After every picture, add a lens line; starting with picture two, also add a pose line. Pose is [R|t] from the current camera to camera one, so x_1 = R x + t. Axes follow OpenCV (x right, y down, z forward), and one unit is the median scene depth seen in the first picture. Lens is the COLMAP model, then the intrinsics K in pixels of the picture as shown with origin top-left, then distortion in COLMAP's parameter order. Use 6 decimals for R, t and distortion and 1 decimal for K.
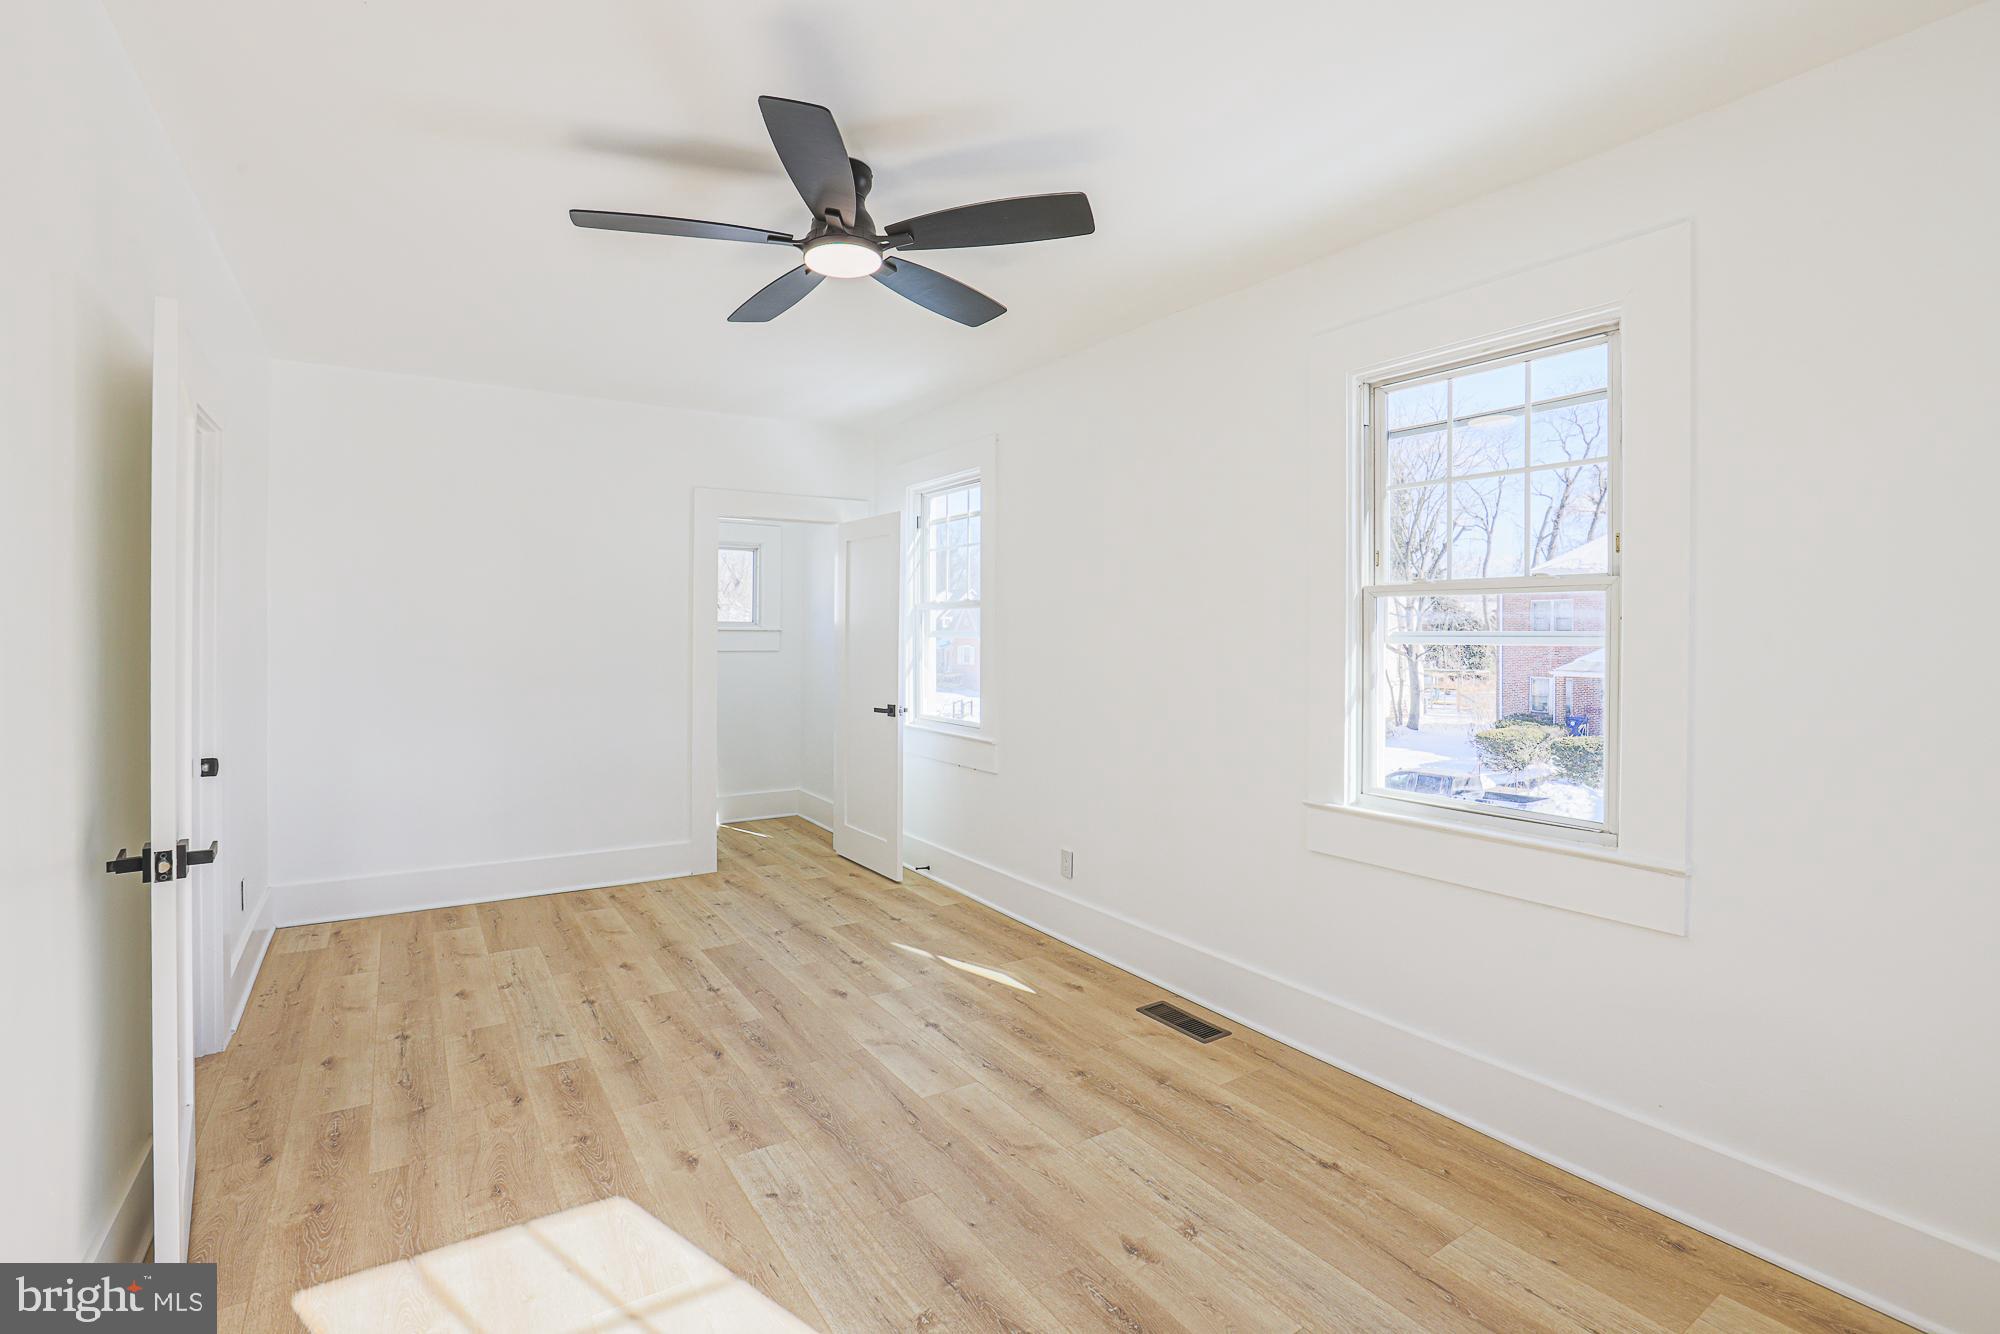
lens RADIAL K [[917.0, 0, 1007.3], [0, 917.0, 659.8], [0, 0, 1]] dist [-0.056429, 0.020925]
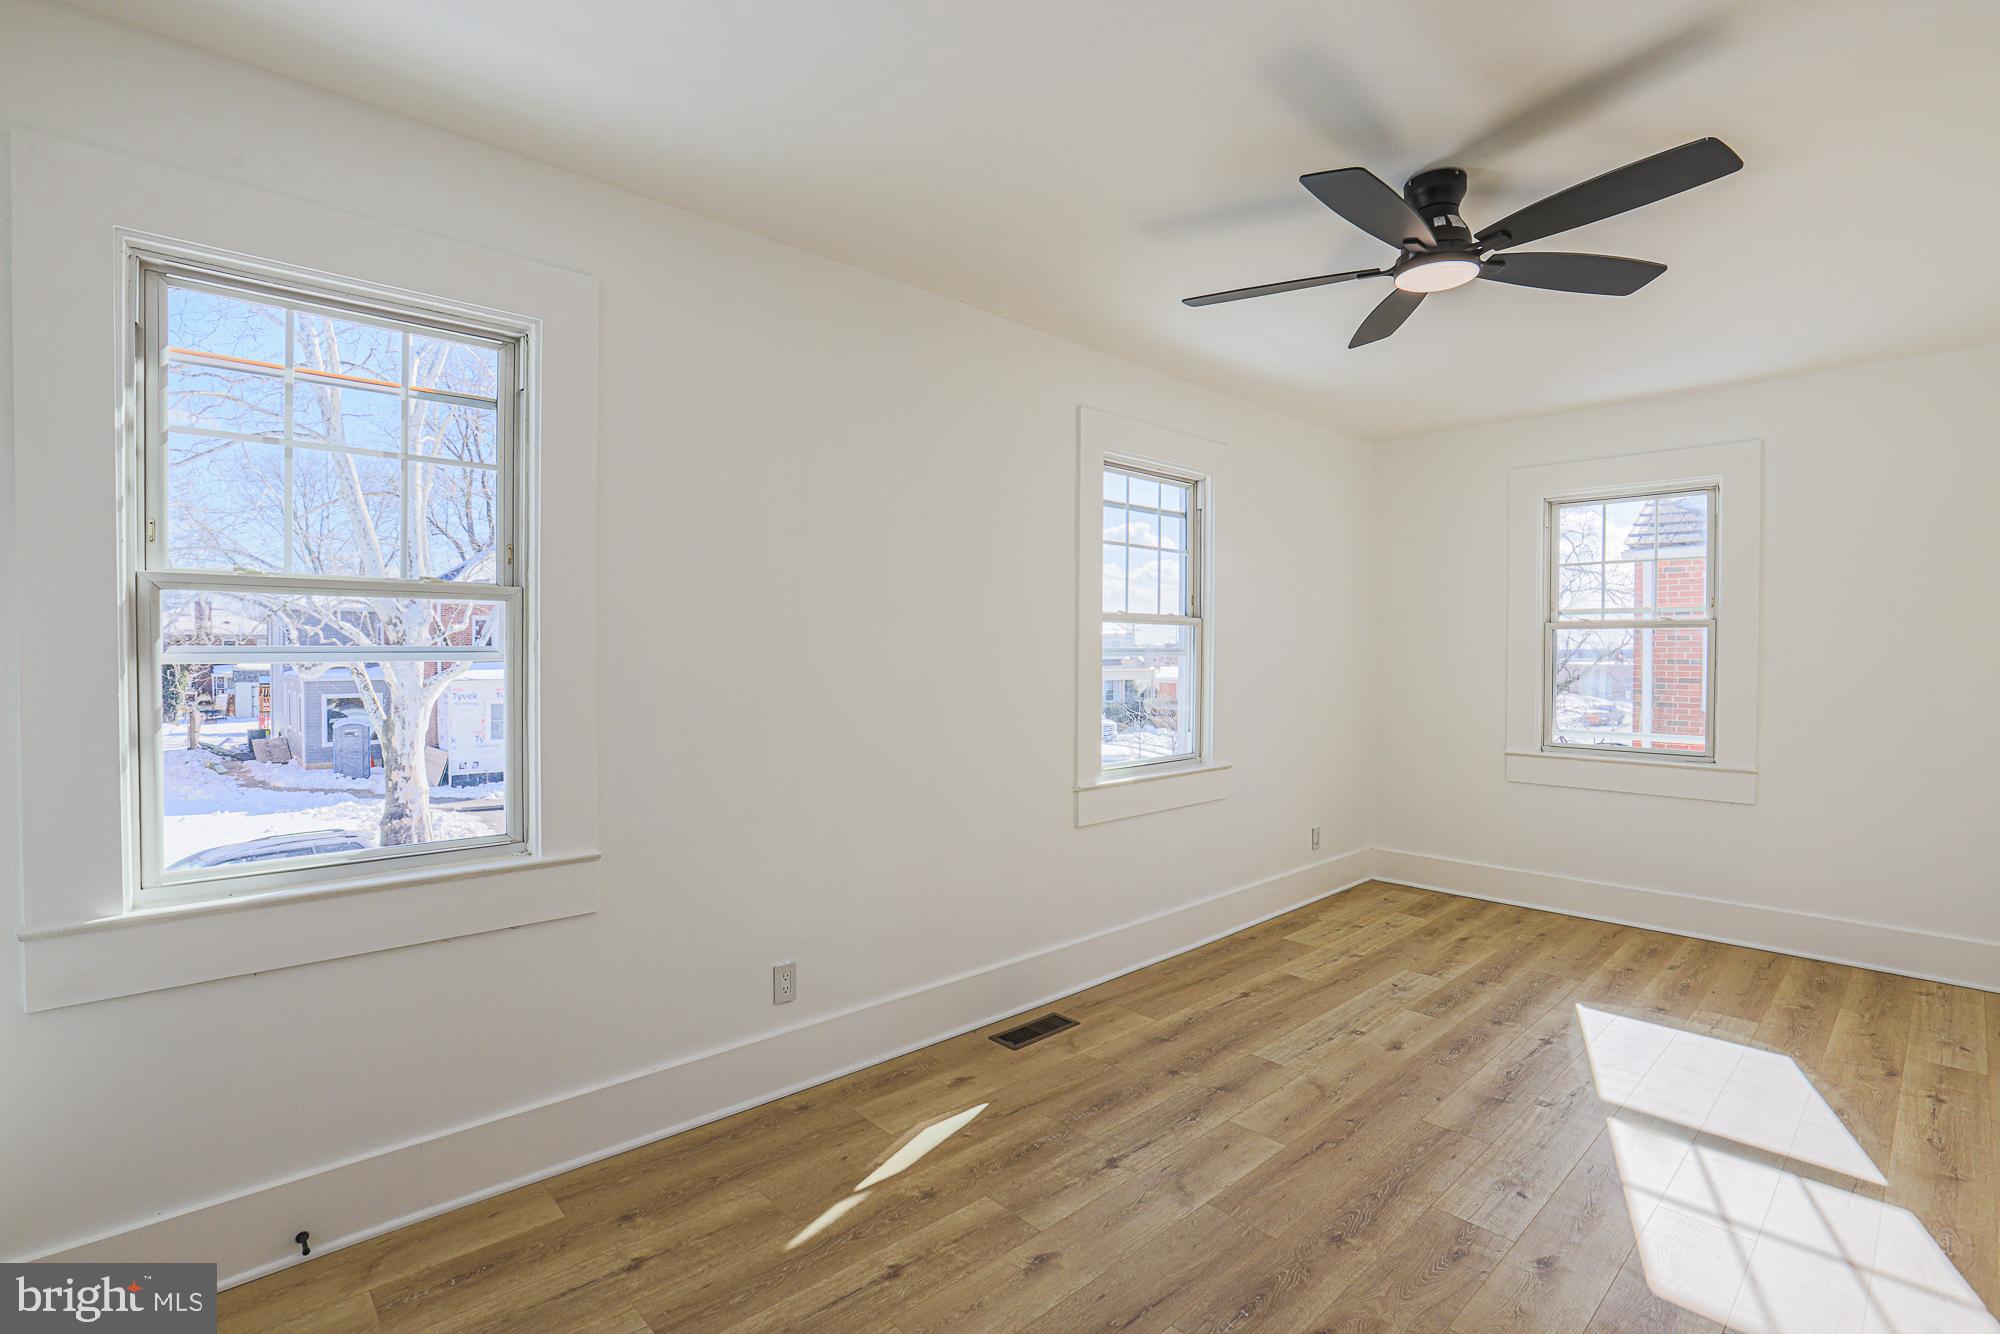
lens RADIAL K [[917.0, 0, 1007.3], [0, 917.0, 659.8], [0, 0, 1]] dist [-0.056429, 0.020925]
pose [[-0.154409, -0.017365, 0.987854, -0.912374], [0.023030, 0.999511, 0.021170, -0.043736], [-0.987739, 0.026019, -0.153934, 1.342489]]
